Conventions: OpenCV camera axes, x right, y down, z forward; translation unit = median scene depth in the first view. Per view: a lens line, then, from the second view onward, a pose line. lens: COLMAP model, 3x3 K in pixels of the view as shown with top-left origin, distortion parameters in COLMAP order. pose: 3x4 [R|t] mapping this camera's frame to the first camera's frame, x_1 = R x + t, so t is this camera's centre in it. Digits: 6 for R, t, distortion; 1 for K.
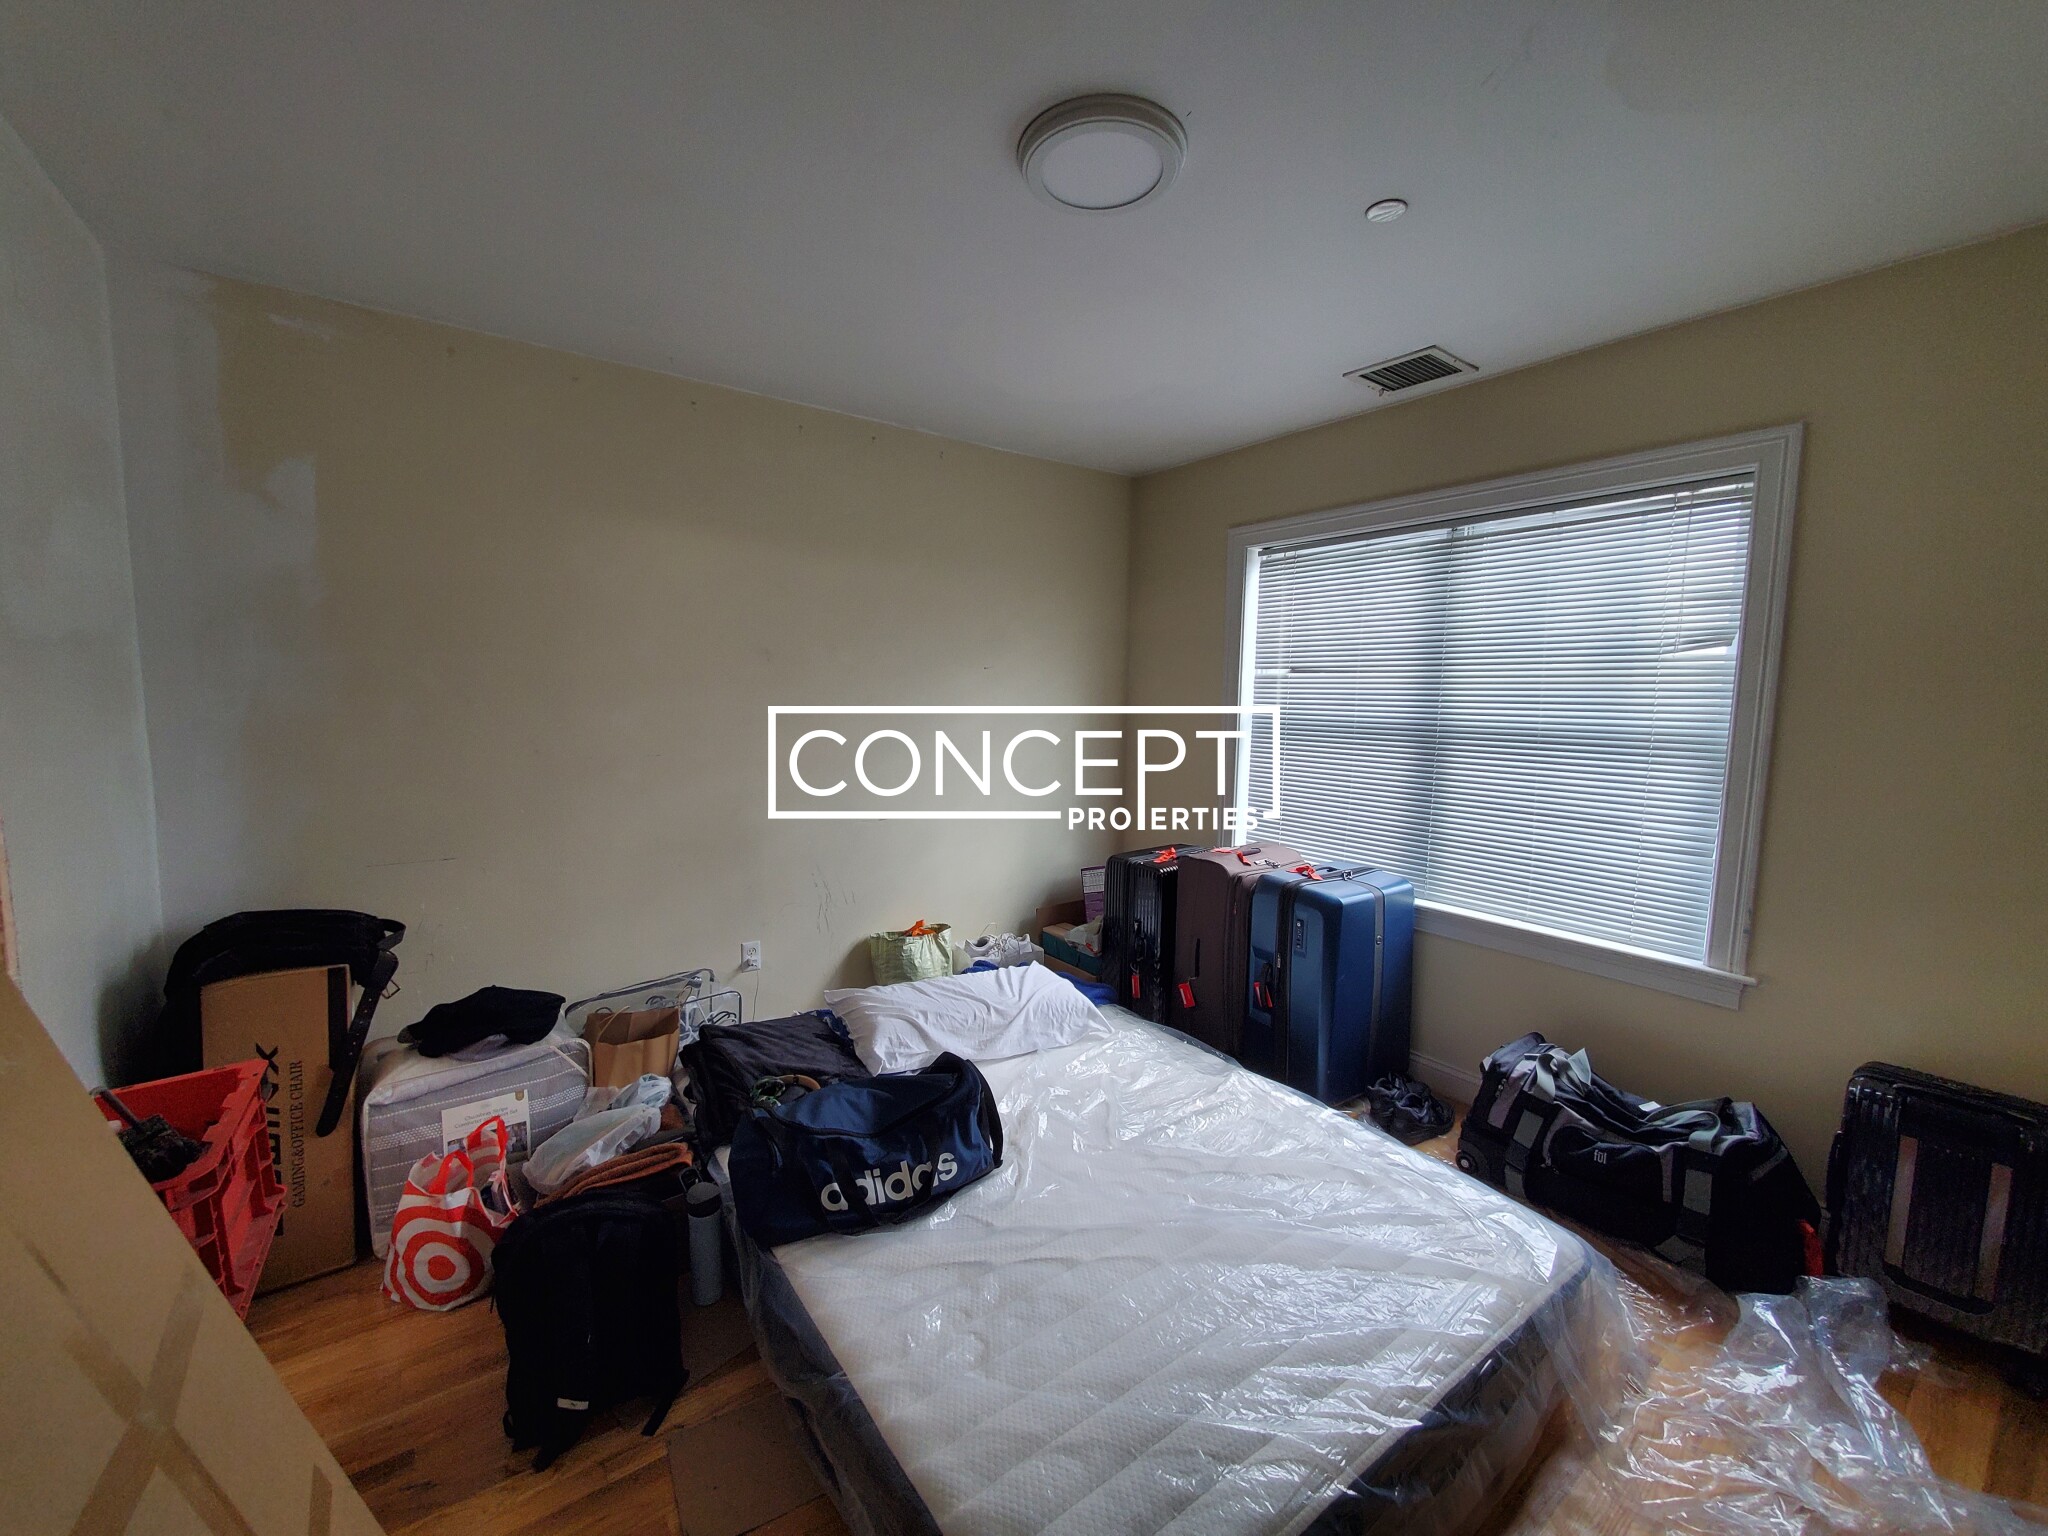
lens RADIAL K [[808.6, 0, 1014.5], [0, 808.6, 764.9], [0, 0, 1]] dist [0.001742, 0.000297]
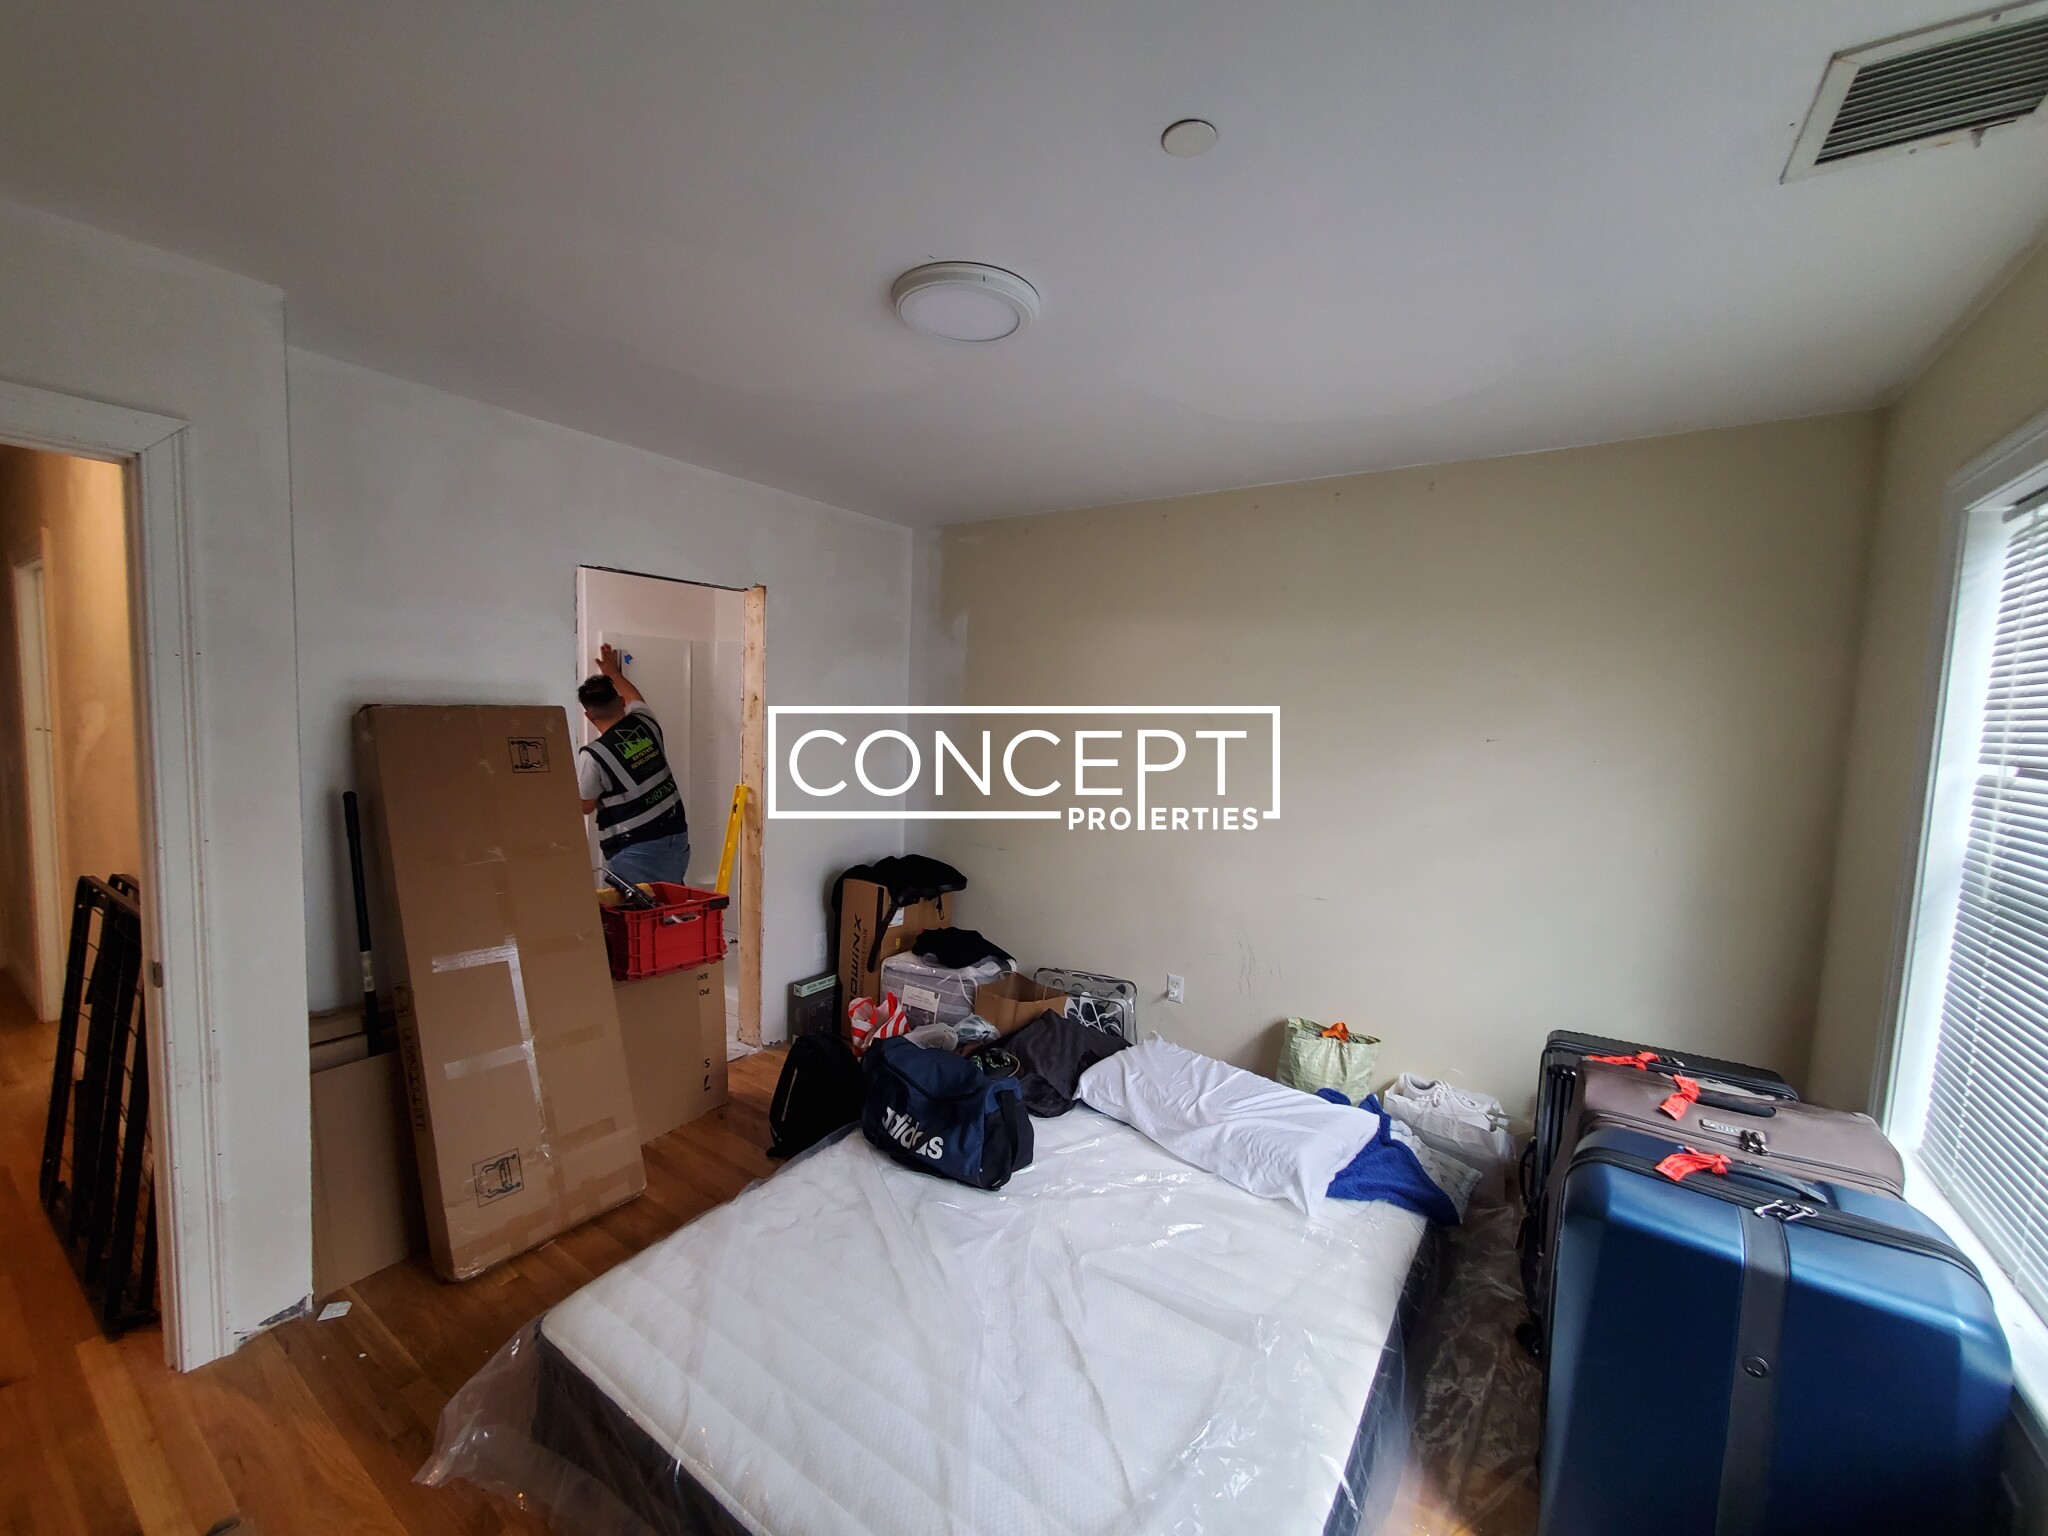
lens RADIAL K [[808.6, 0, 1014.5], [0, 808.6, 764.9], [0, 0, 1]] dist [0.001742, 0.000297]
pose [[0.343269, 0.065197, -0.936971, 0.934382], [-0.124251, 0.991972, 0.023503, -0.102714], [0.930982, 0.108352, 0.348614, 0.553063]]
